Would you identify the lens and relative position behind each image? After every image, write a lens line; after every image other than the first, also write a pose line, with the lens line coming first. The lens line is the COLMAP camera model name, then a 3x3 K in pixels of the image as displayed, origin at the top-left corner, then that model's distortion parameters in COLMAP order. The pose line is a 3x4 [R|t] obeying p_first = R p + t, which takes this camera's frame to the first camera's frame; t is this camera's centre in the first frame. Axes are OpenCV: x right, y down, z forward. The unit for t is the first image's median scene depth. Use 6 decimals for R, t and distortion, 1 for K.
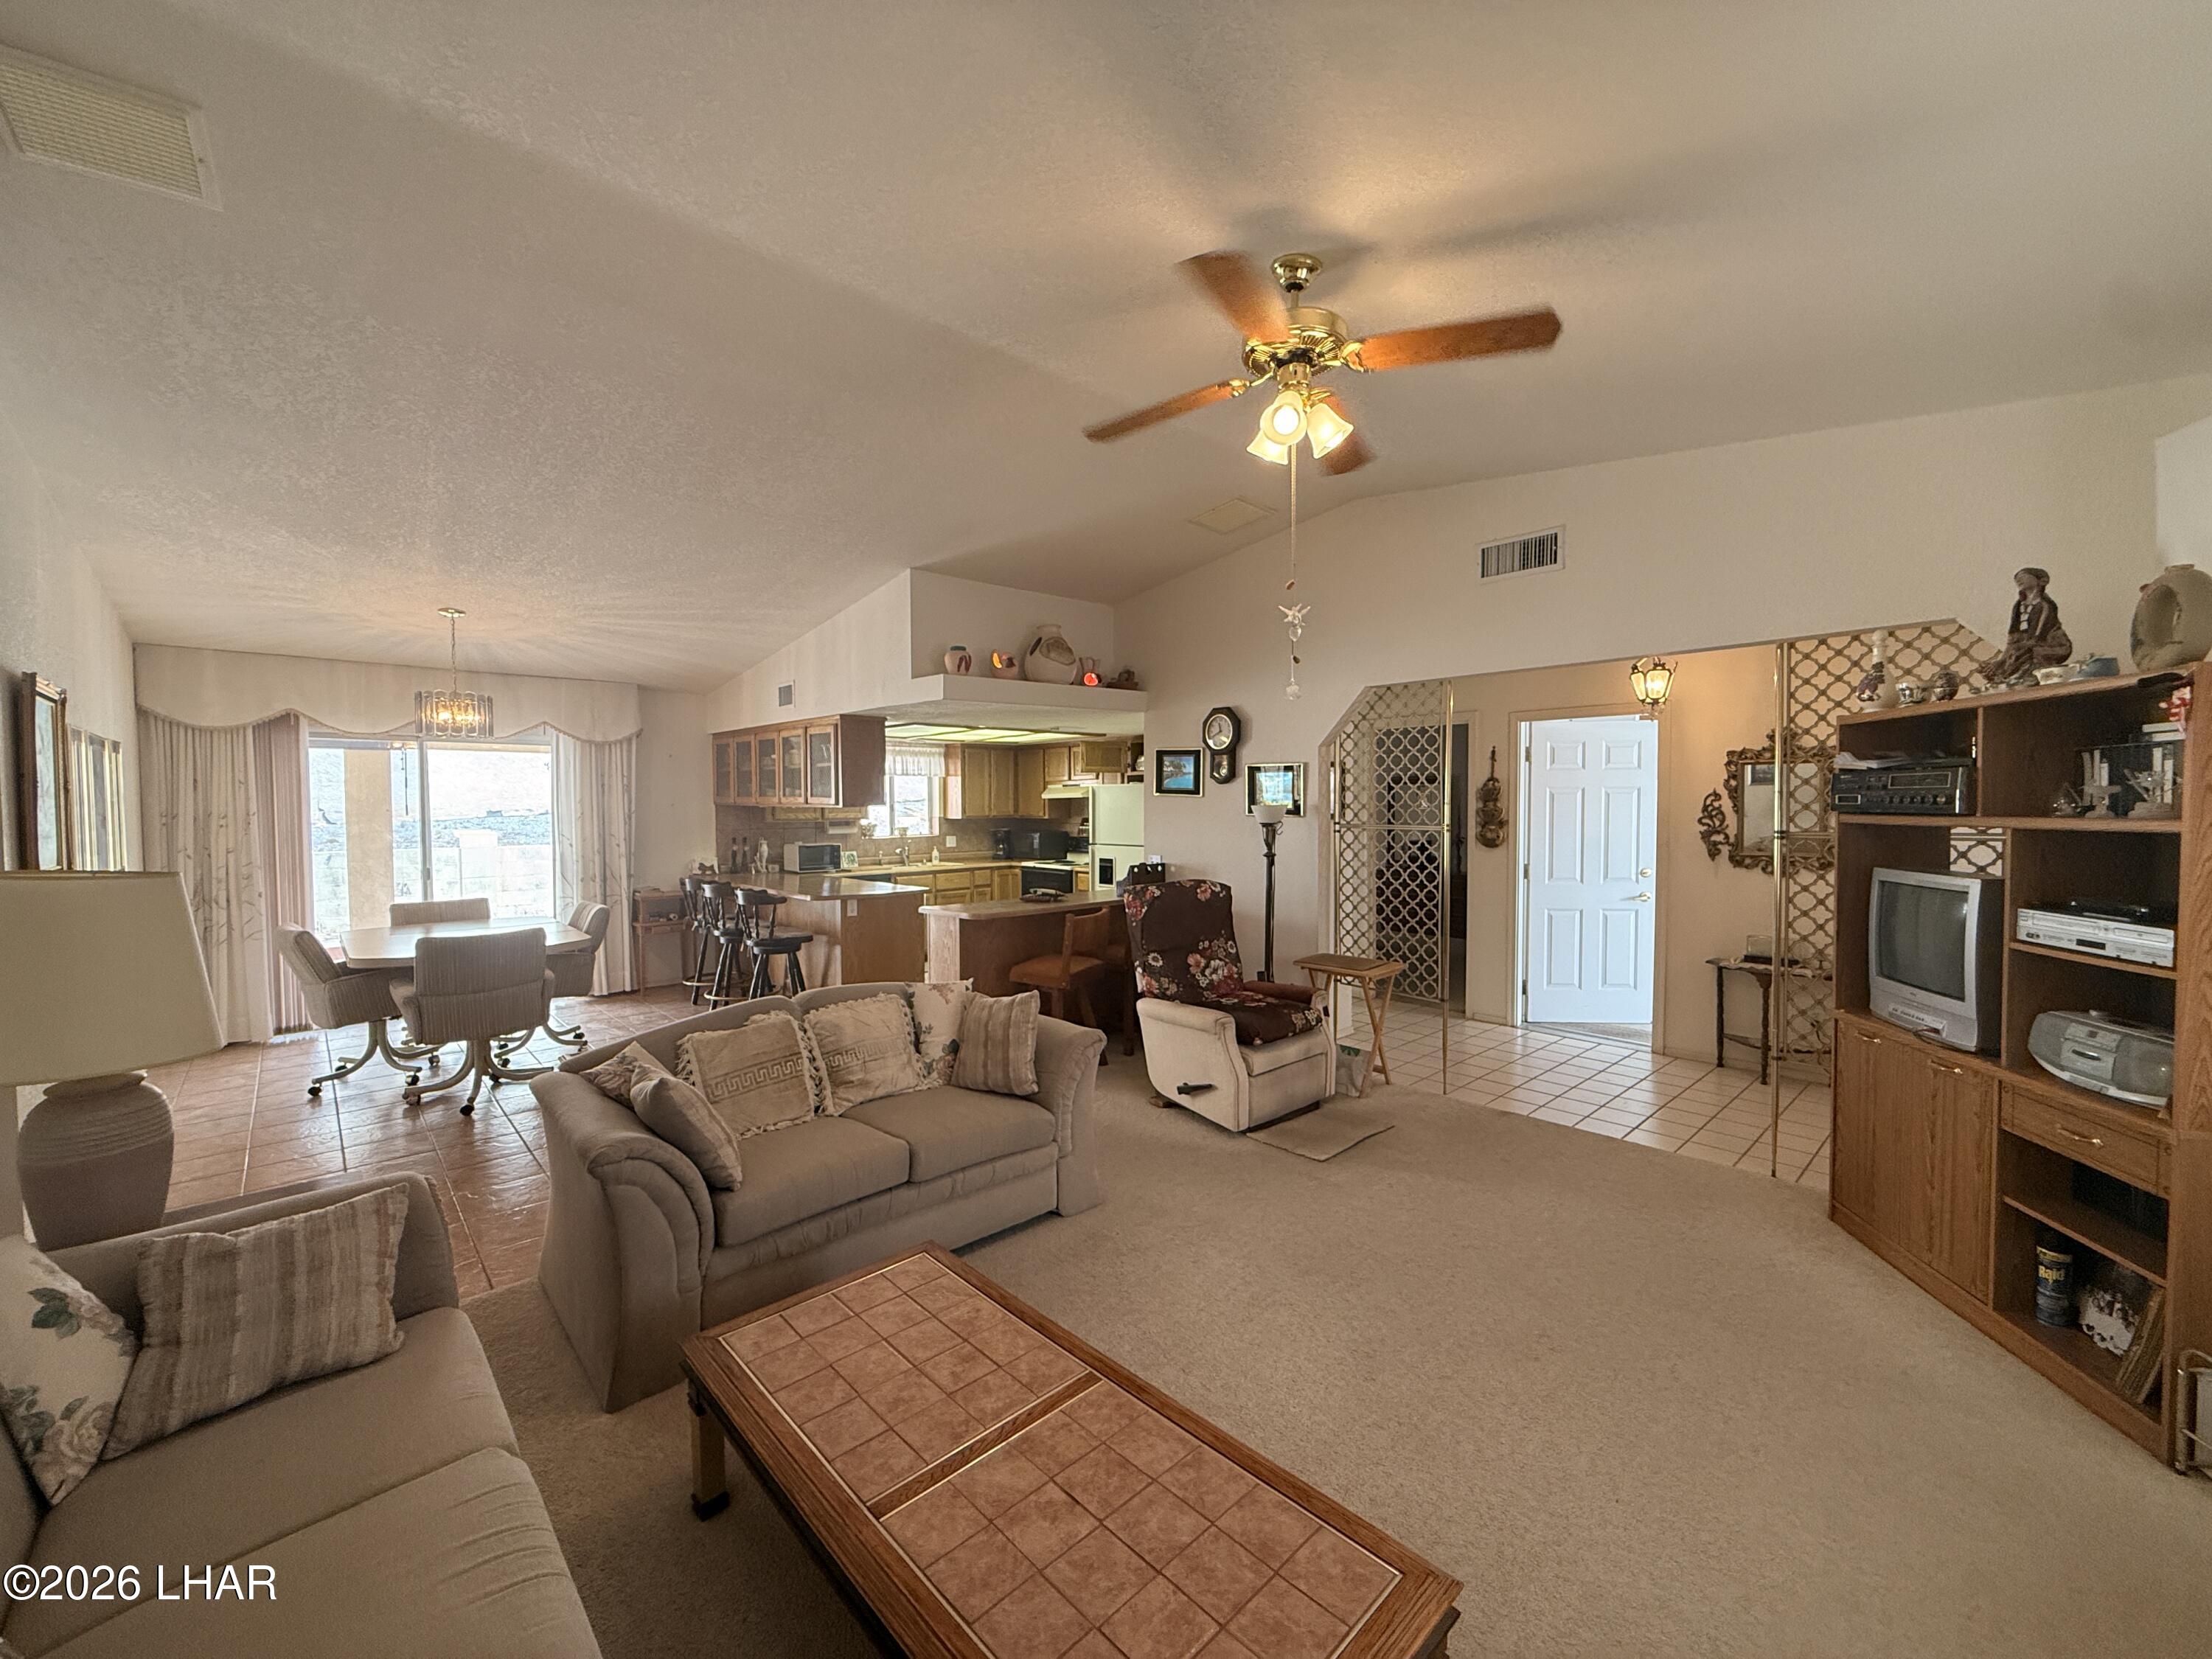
lens RADIAL K [[879.5, 0, 1102.7], [0, 879.5, 831.5], [0, 0, 1]] dist [-0.000487, 0.000140]
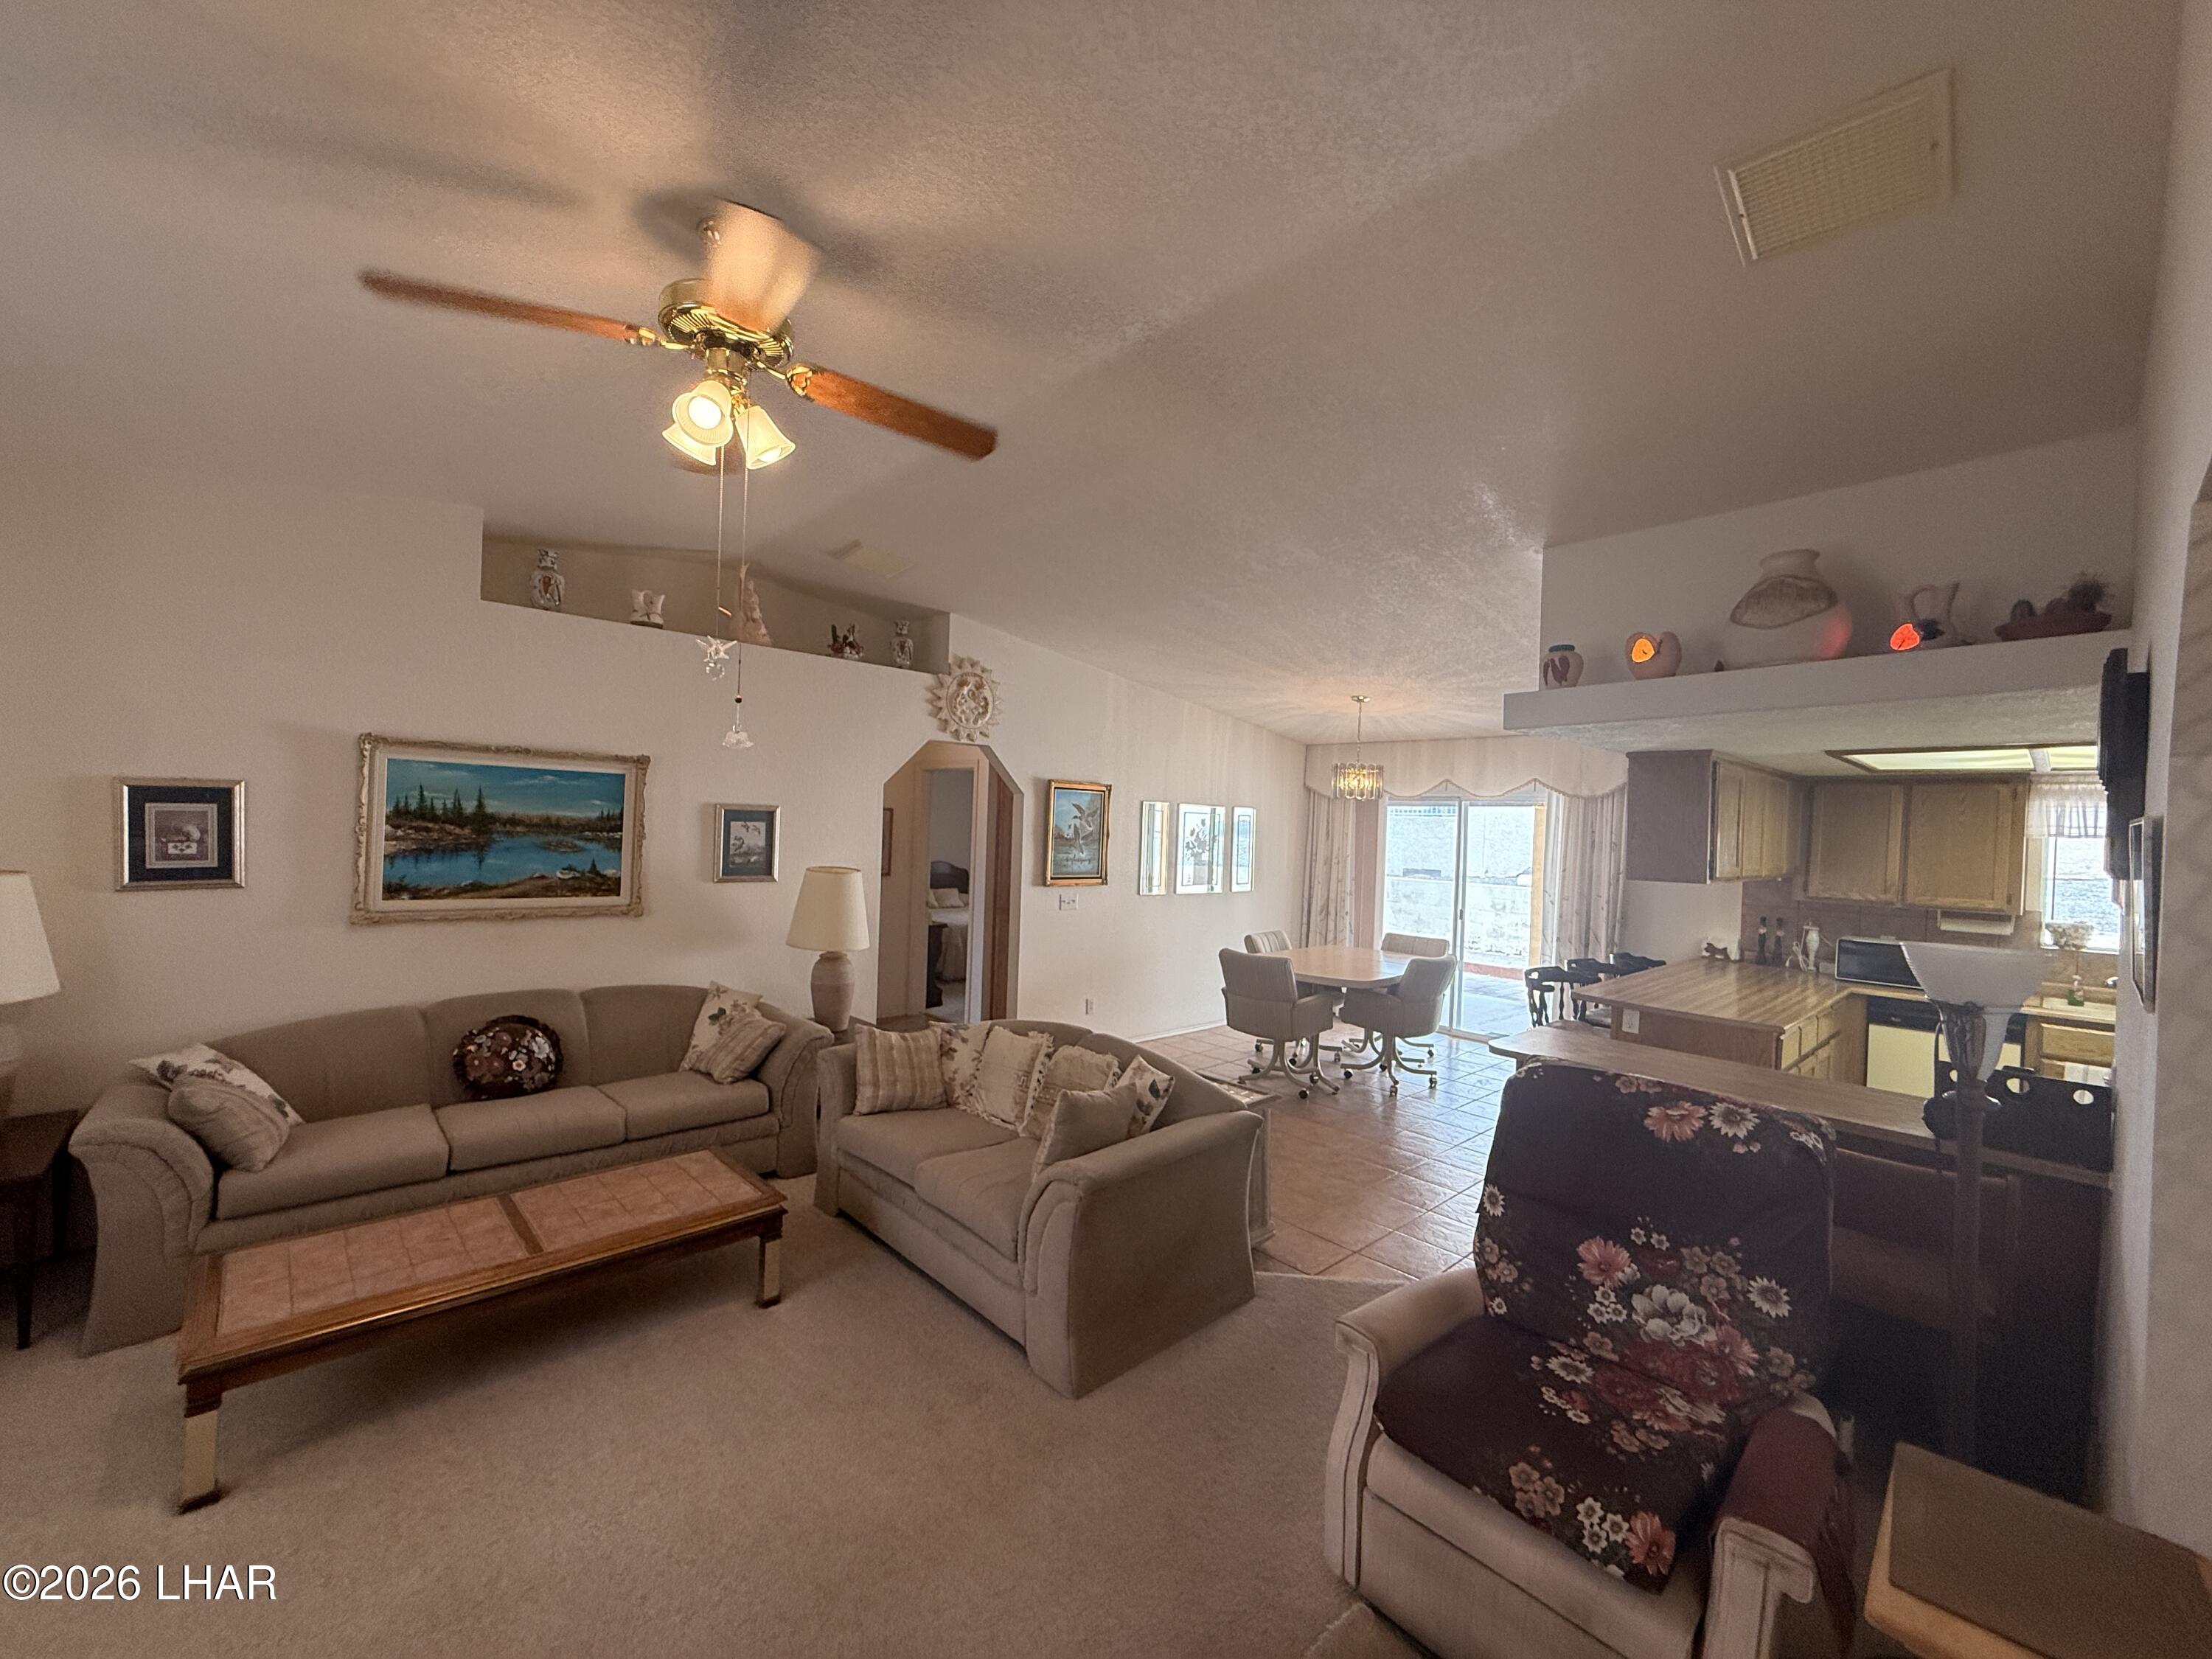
lens RADIAL K [[879.5, 0, 1103.4], [0, 879.5, 830.1], [0, 0, 1]] dist [-0.000487, 0.000140]
pose [[0.004178, 0.009920, -0.999942, 0.544640], [-0.069309, 0.997549, 0.009607, -0.057674], [0.997587, 0.069264, 0.004856, 0.712404]]
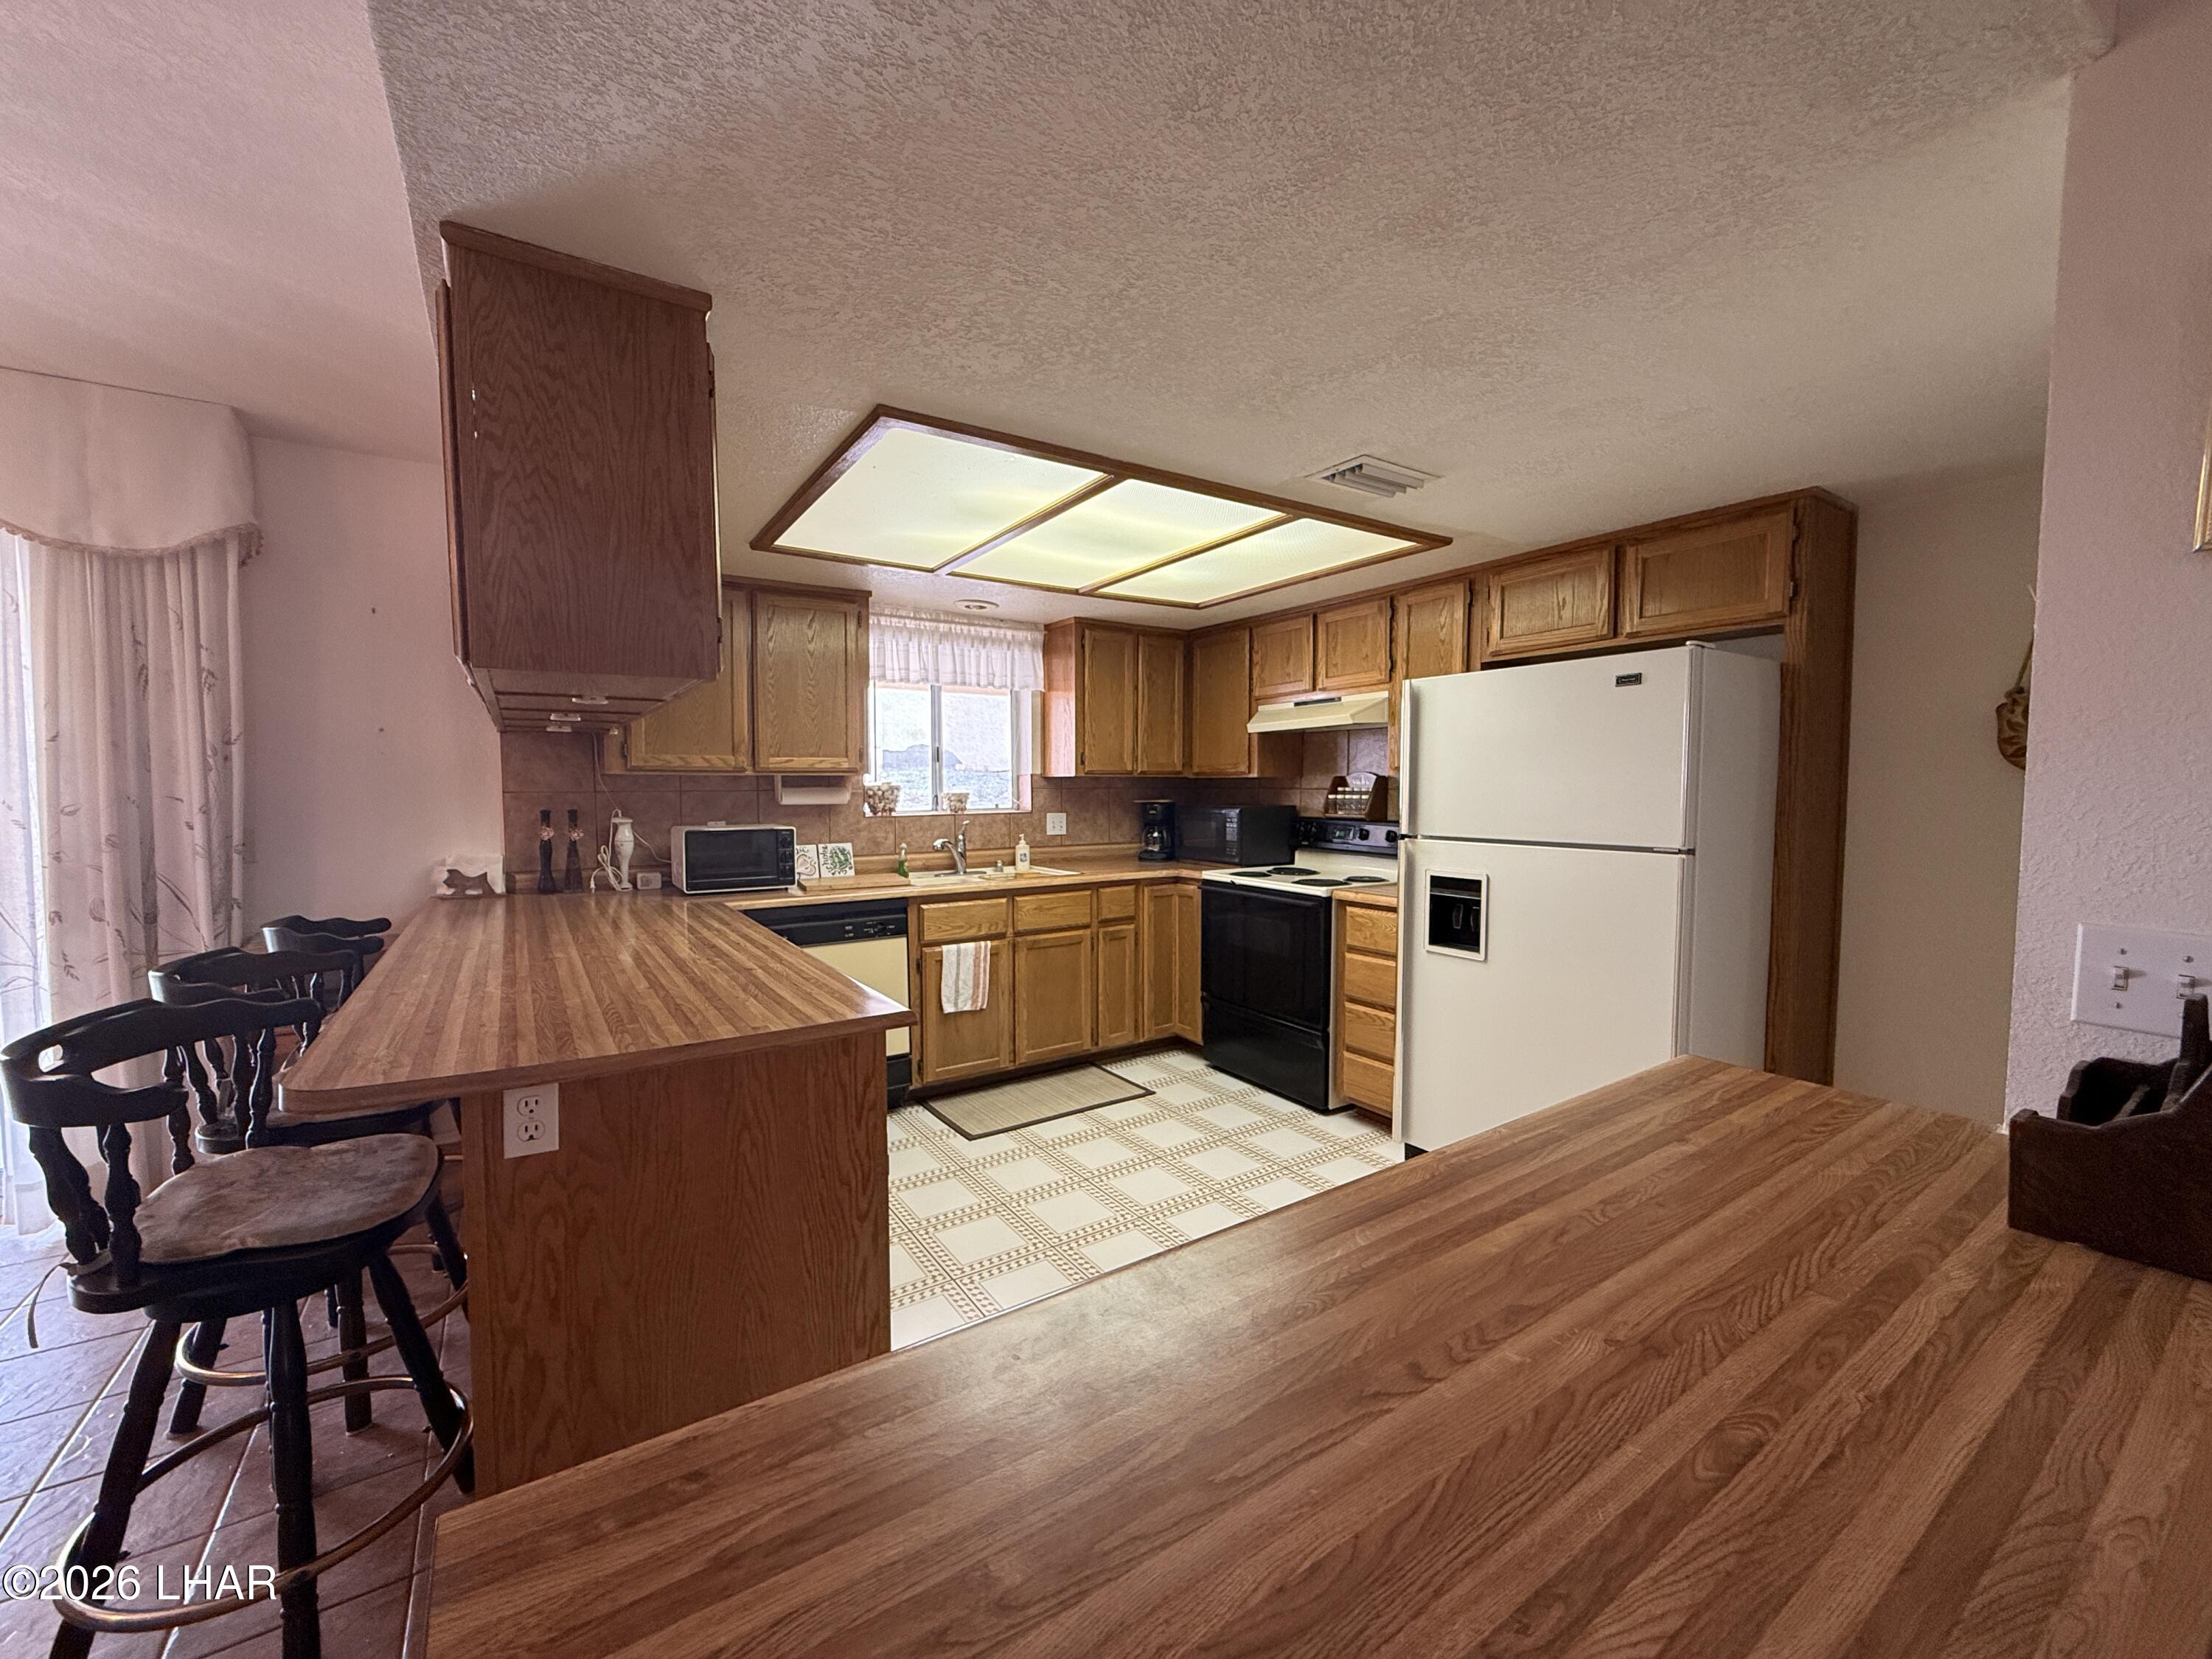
lens RADIAL K [[879.5, 0, 1103.7], [0, 879.5, 833.6], [0, 0, 1]] dist [-0.000487, 0.000140]
pose [[0.987489, 0.013894, -0.157074, -0.135460], [-0.010082, 0.999636, 0.025038, 0.008481], [0.157364, -0.023141, 0.987269, 1.025446]]
